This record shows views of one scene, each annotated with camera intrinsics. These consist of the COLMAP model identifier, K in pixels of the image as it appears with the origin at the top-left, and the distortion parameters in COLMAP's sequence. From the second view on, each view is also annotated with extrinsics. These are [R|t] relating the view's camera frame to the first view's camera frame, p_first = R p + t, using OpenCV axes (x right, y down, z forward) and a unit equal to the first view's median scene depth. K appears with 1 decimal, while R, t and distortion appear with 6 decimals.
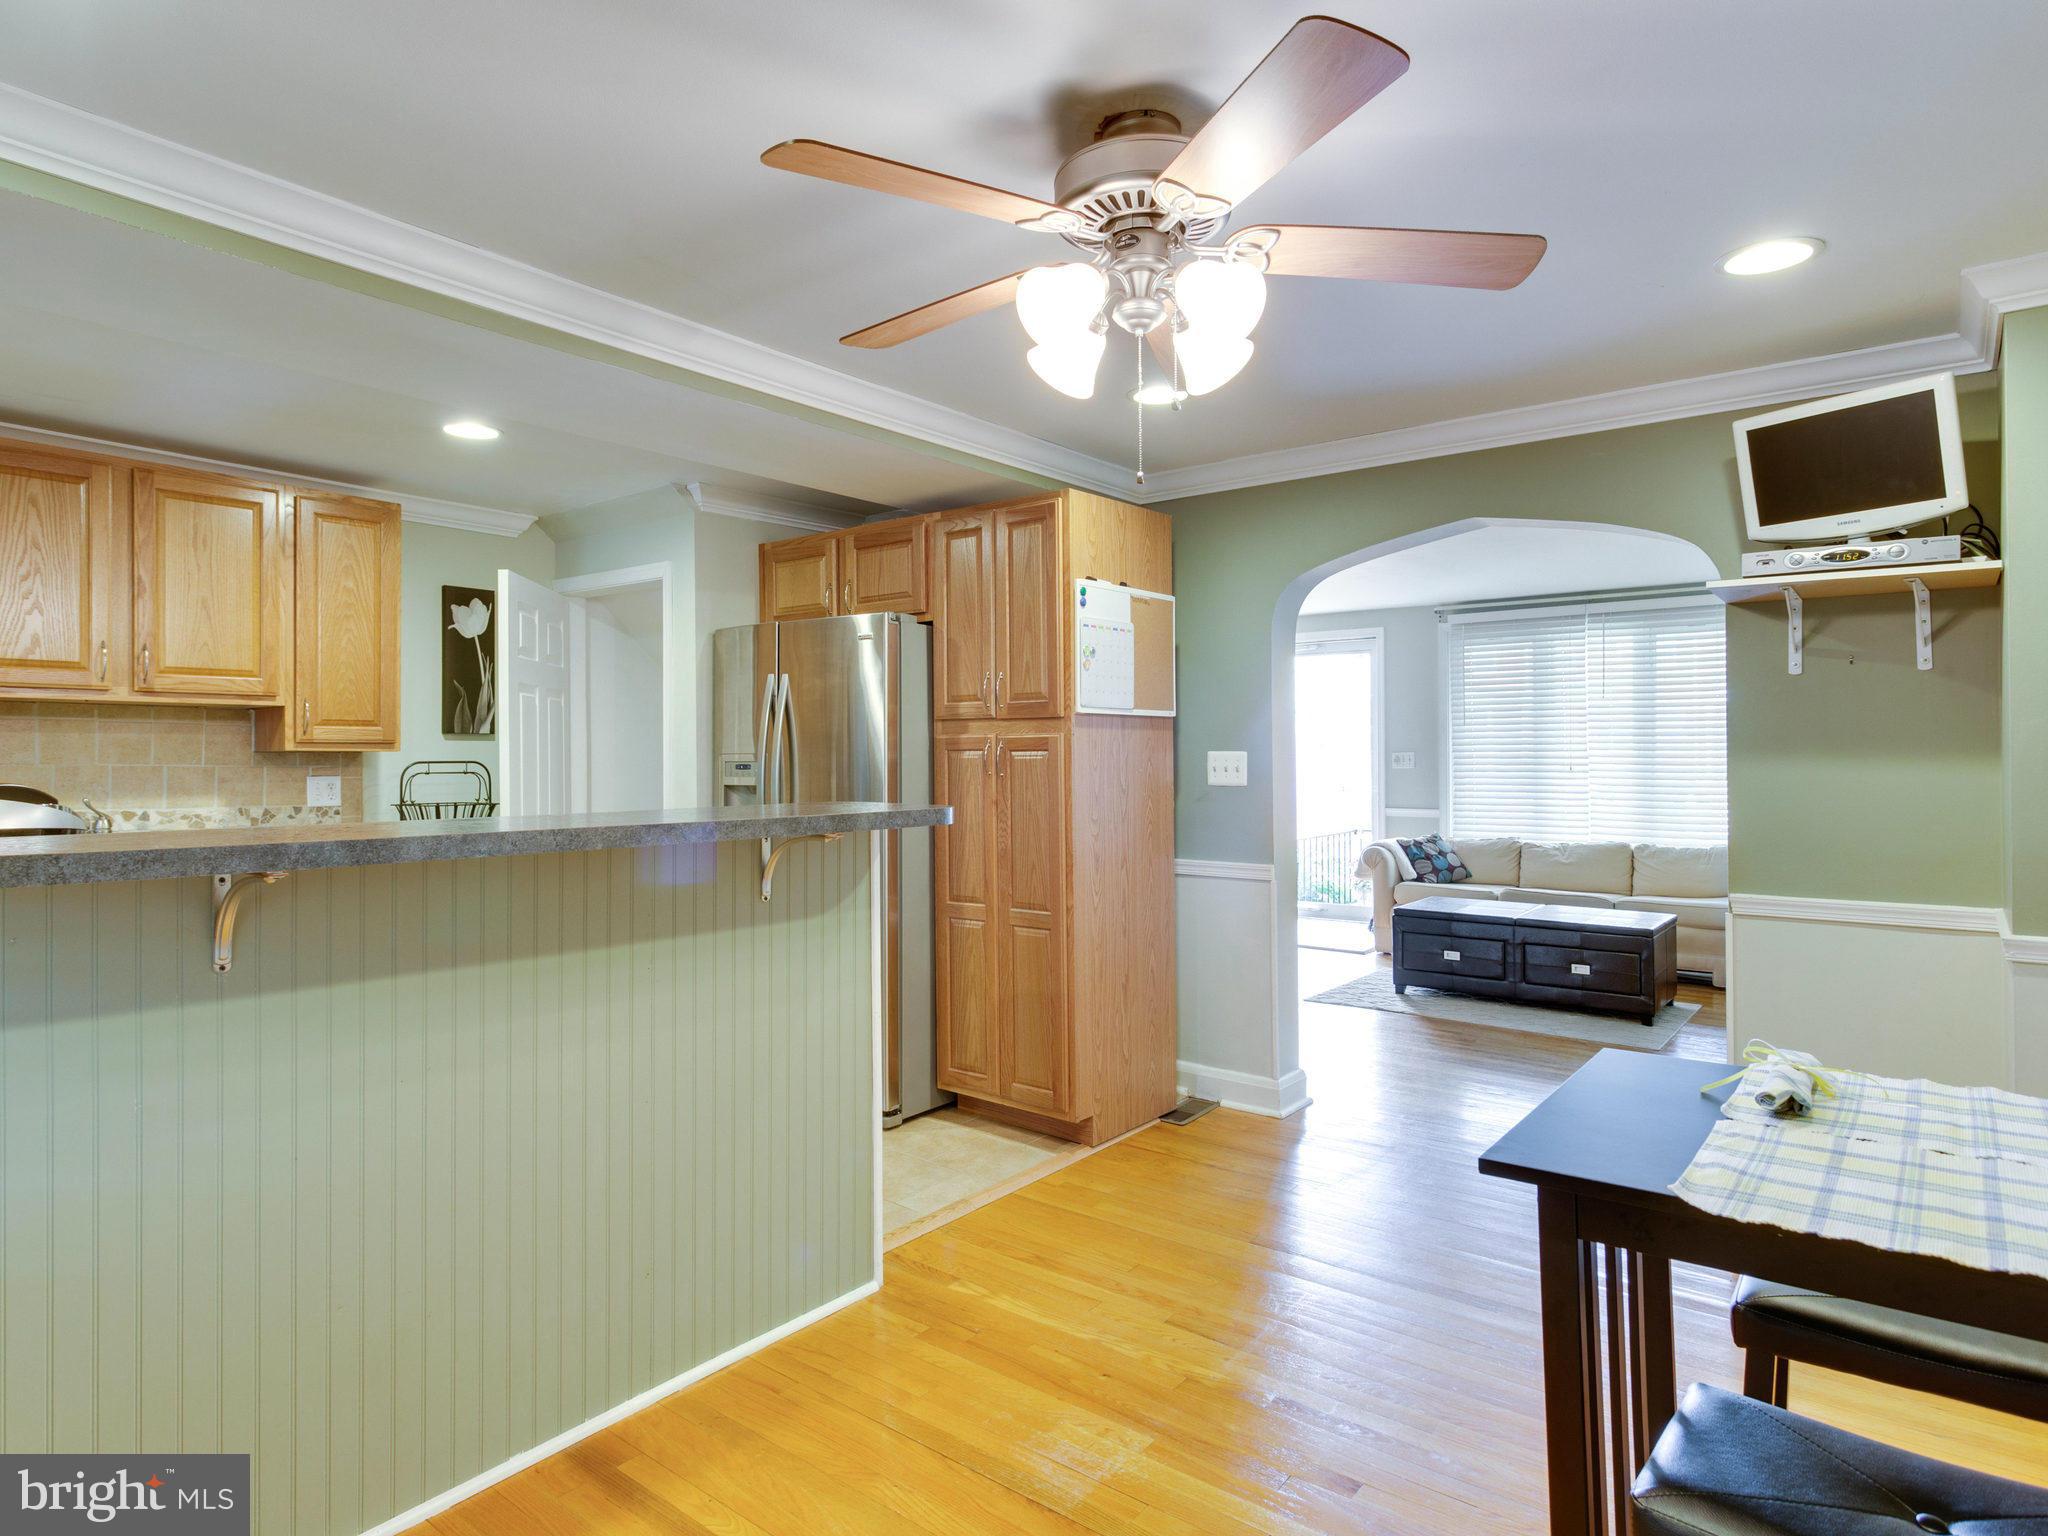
lens RADIAL K [[1218.0, 0, 975.3], [0, 1218.0, 733.8], [0, 0, 1]] dist [-0.027461, -0.001433]
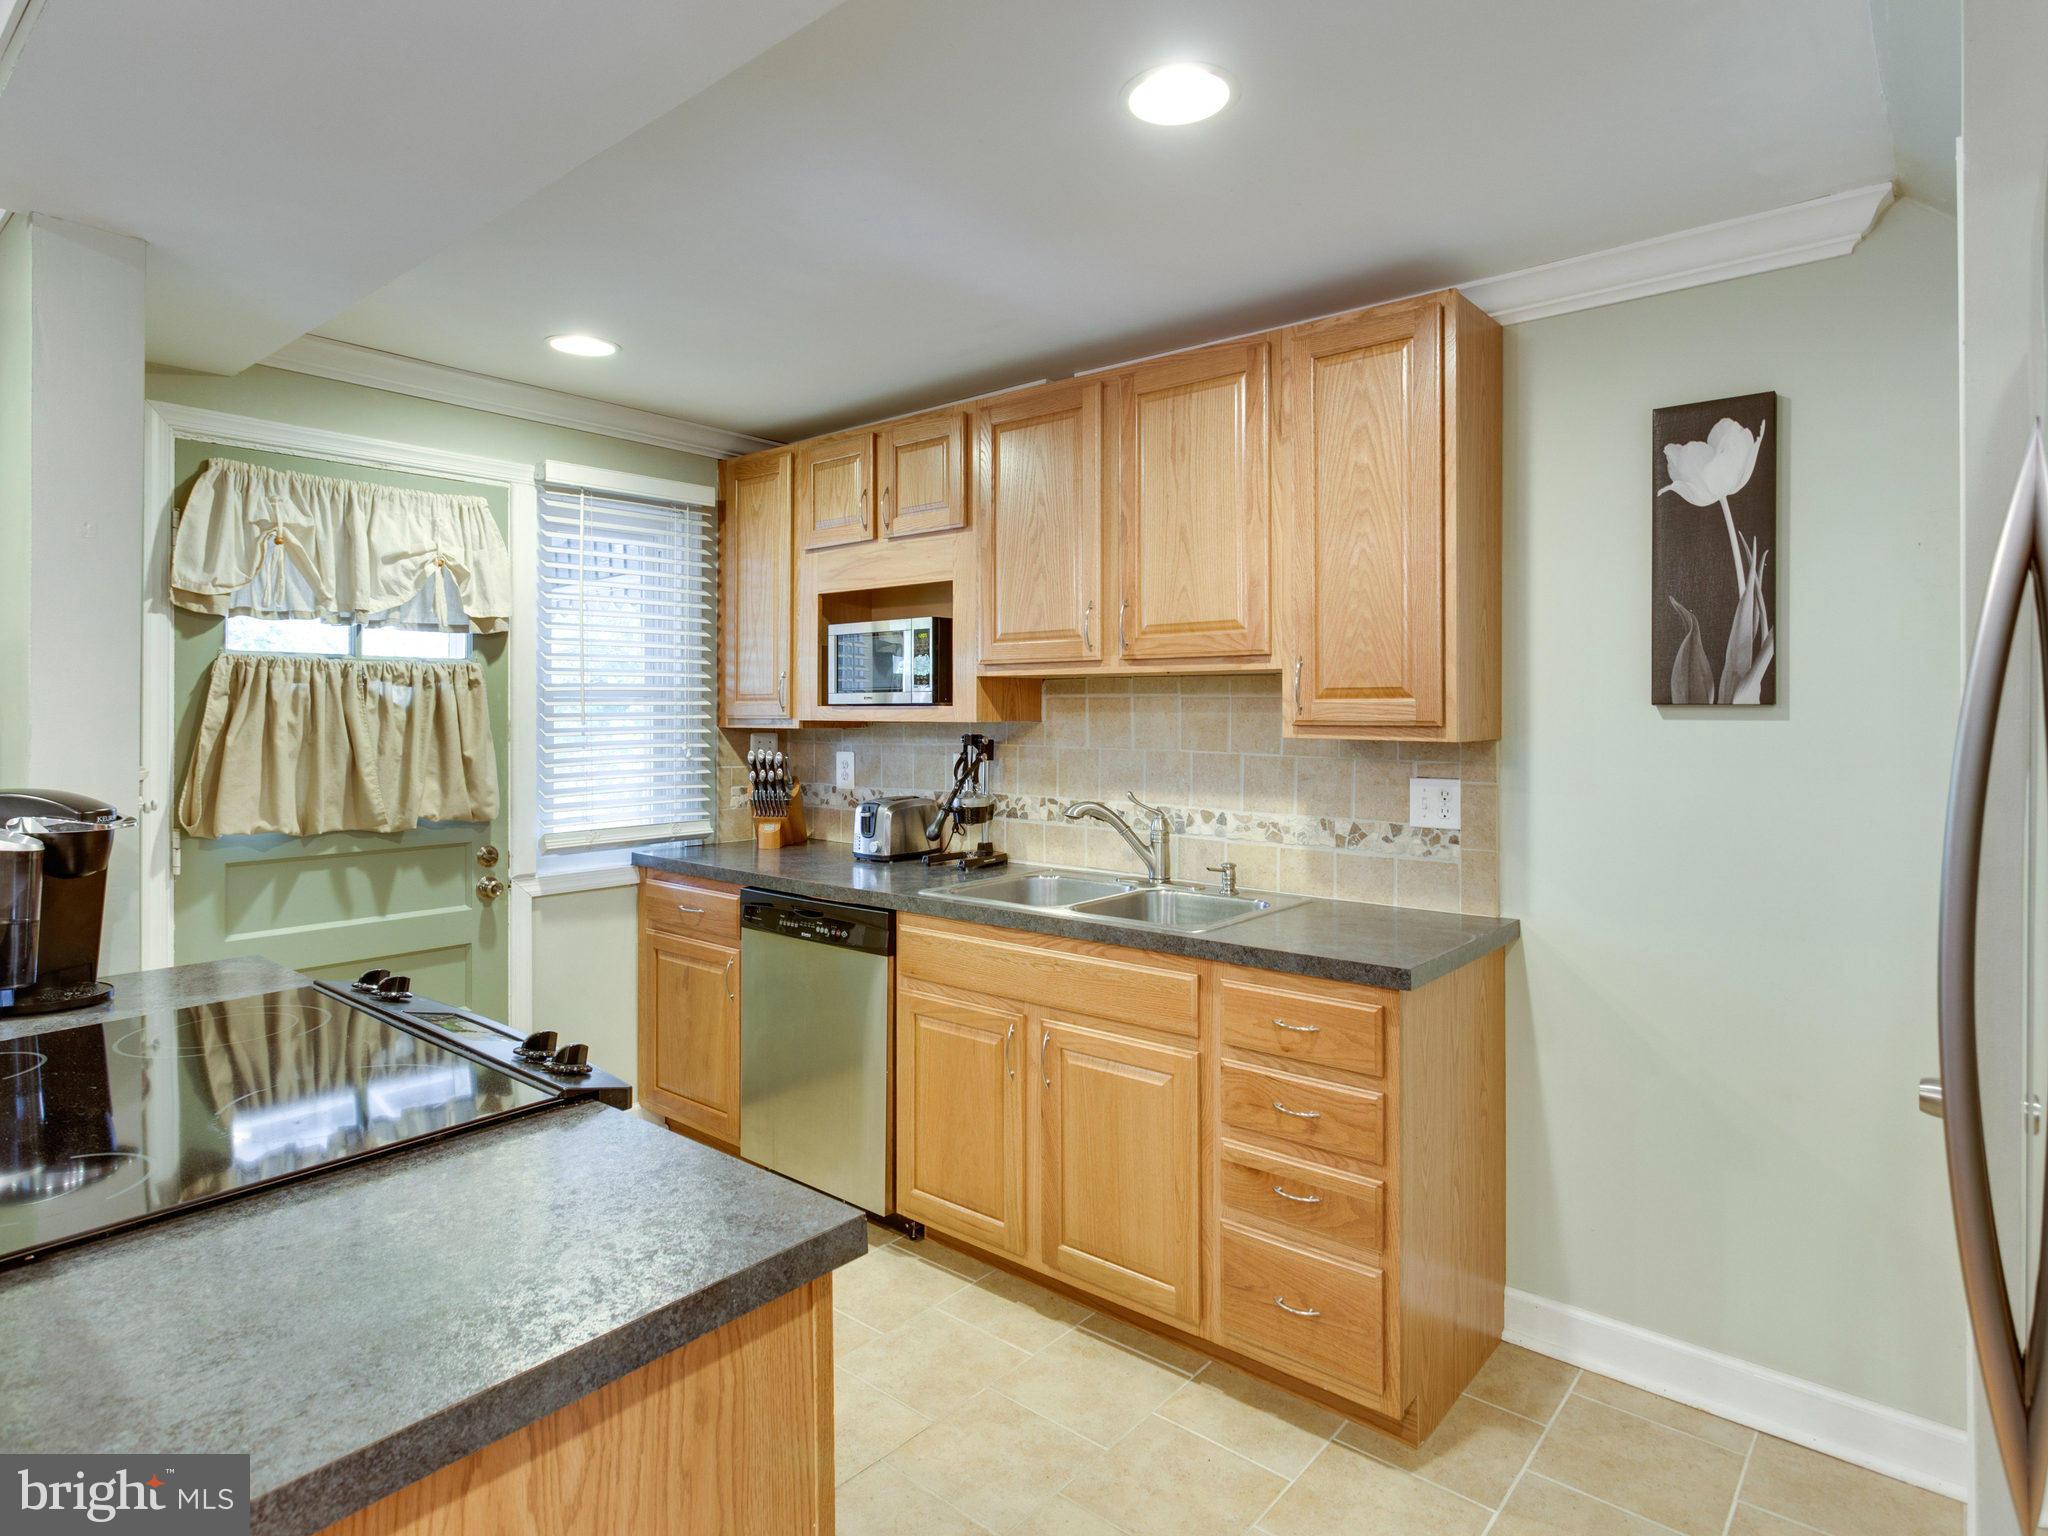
lens RADIAL K [[1131.9, 0, 973.7], [0, 1131.9, 718.2], [0, 0, 1]] dist [-0.012424, 0.002058]
pose [[-0.028327, 0.003180, -0.999594, 0.041965], [0.016112, 0.999866, 0.002725, -0.000947], [0.999469, -0.016028, -0.028375, 0.834202]]
